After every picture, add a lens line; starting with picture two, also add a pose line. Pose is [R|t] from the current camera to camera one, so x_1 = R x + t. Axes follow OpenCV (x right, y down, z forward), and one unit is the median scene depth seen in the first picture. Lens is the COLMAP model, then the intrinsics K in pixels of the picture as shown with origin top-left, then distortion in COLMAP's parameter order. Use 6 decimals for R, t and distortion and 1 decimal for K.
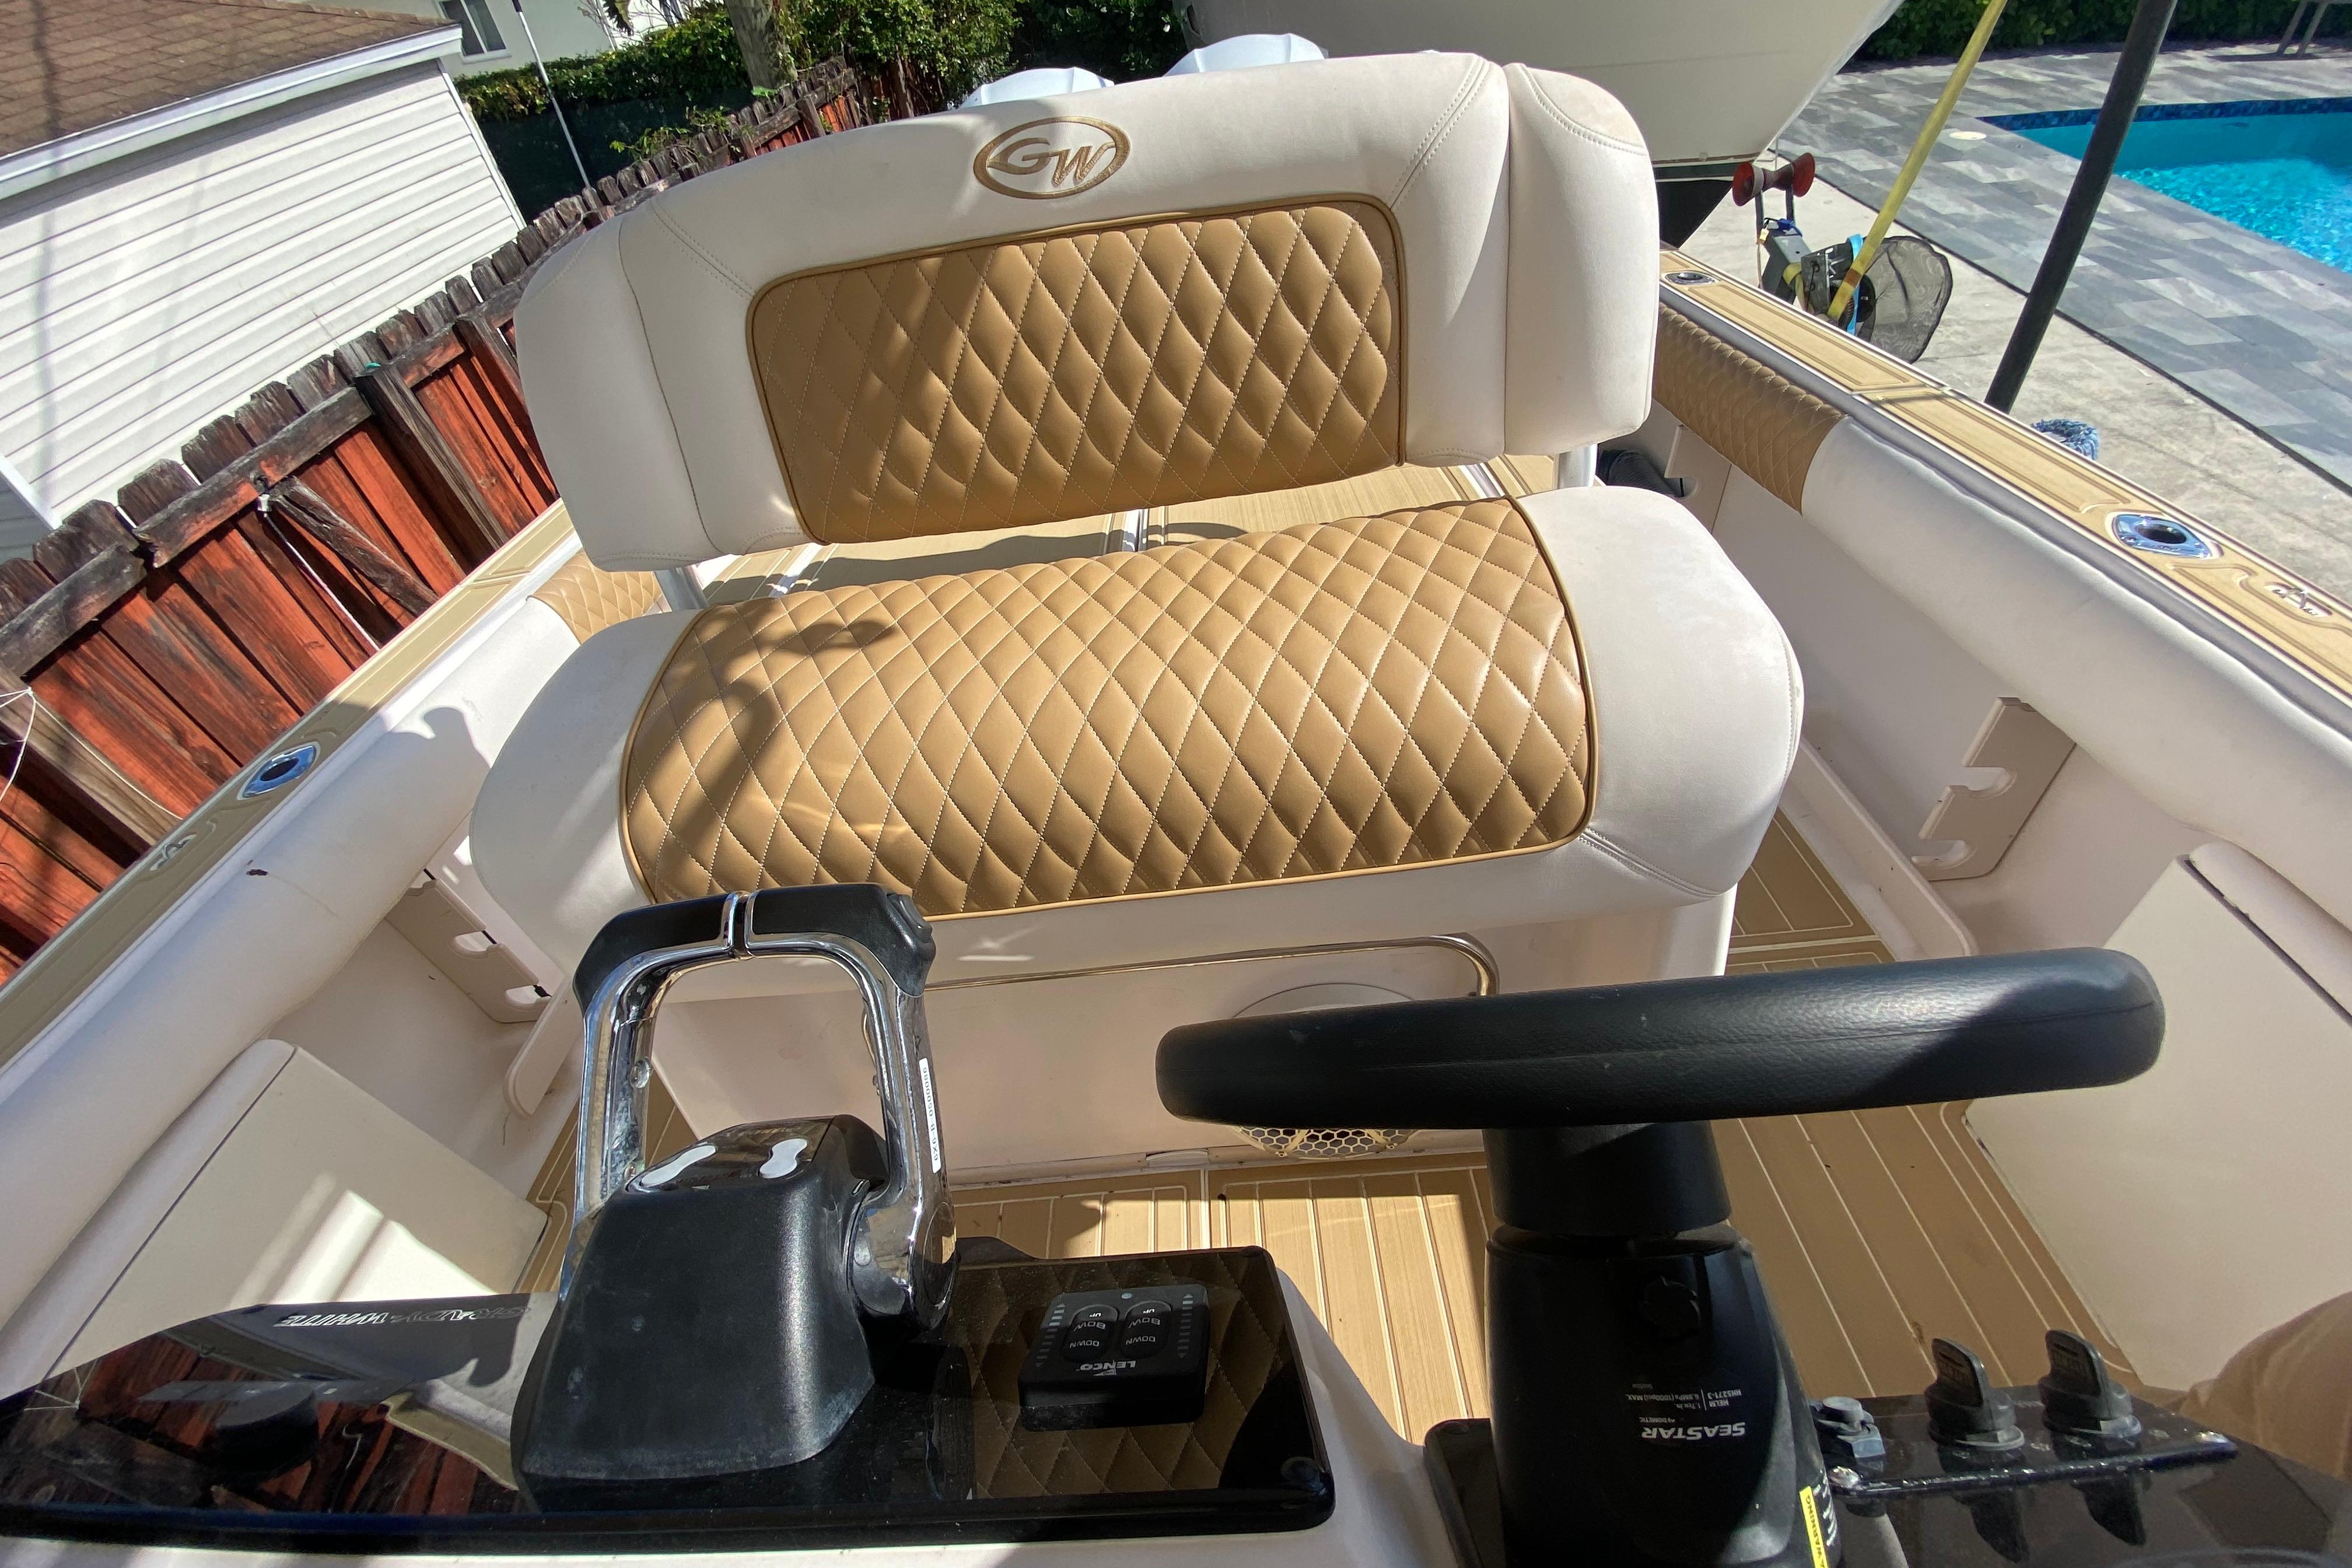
lens RADIAL K [[961.2, 0, 1162.0], [0, 961.2, 790.5], [0, 0, 1]] dist [-0.008892, -0.006003]
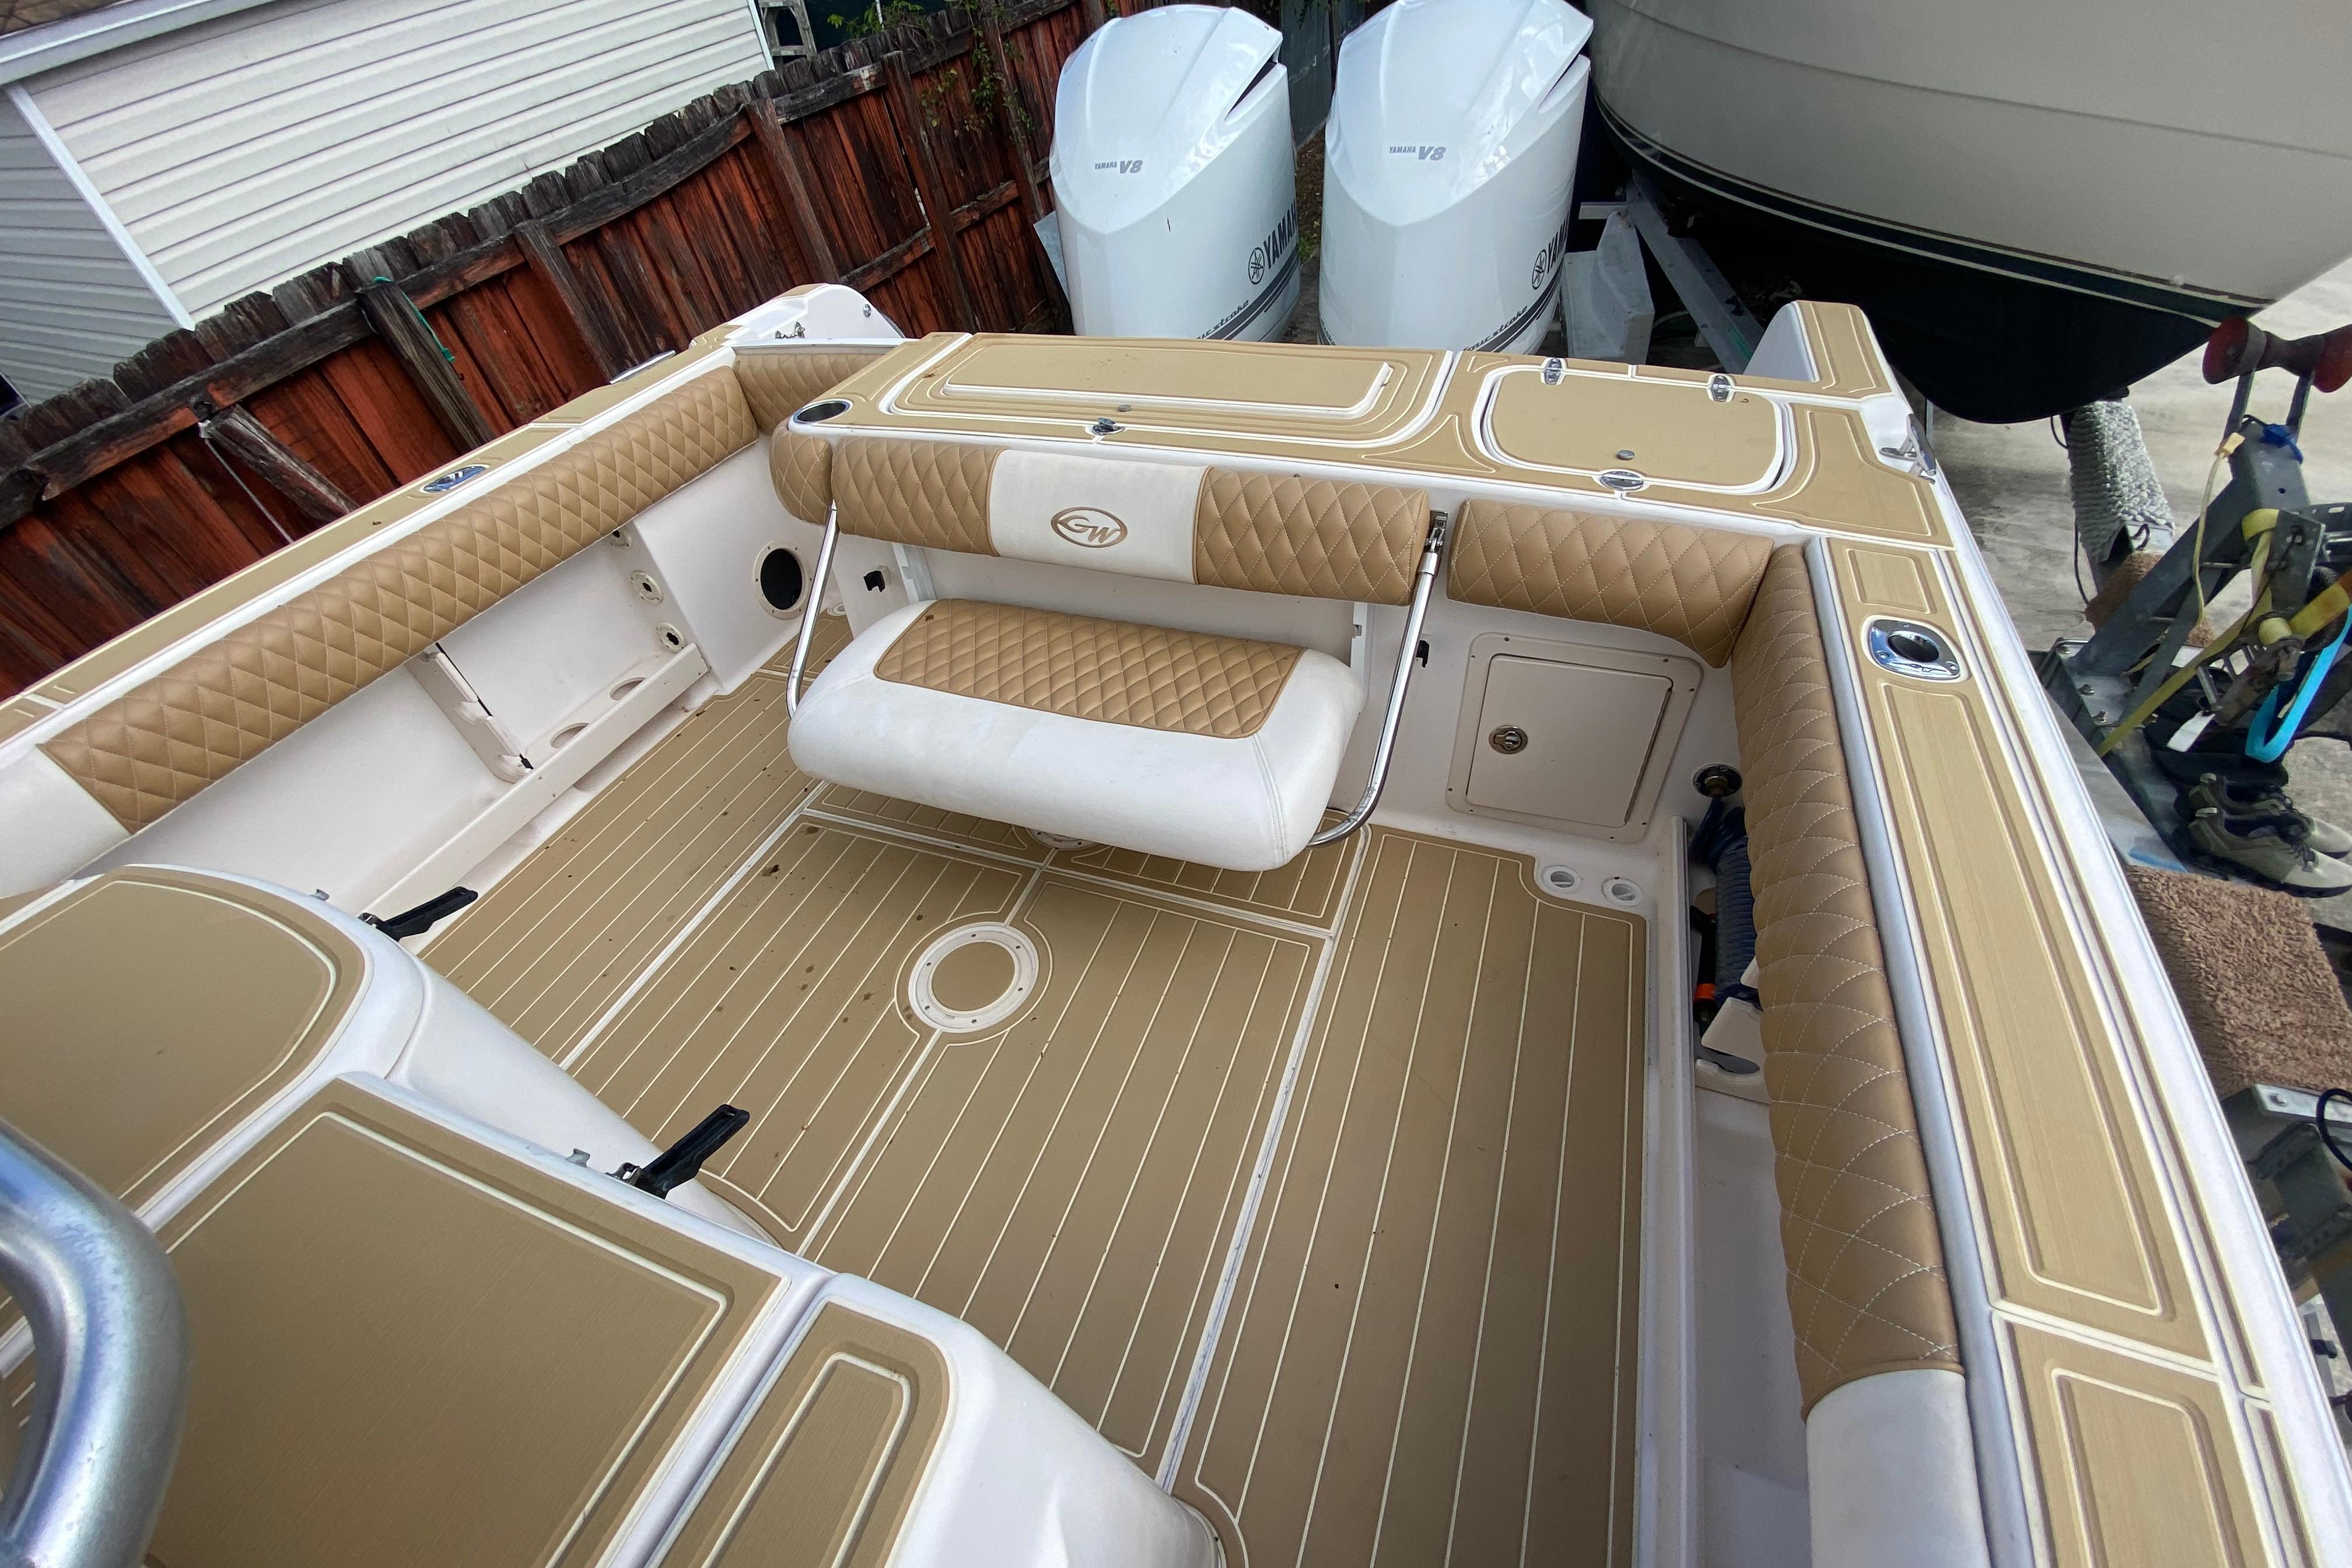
lens RADIAL K [[955.2, 0, 1173.0], [0, 955.2, 782.7], [0, 0, 1]] dist [-0.013088, -0.004859]
pose [[0.932798, 0.287078, -0.217888, 0.224789], [-0.265755, 0.956264, 0.122205, -0.309001], [0.243440, -0.056088, 0.968293, 0.293787]]
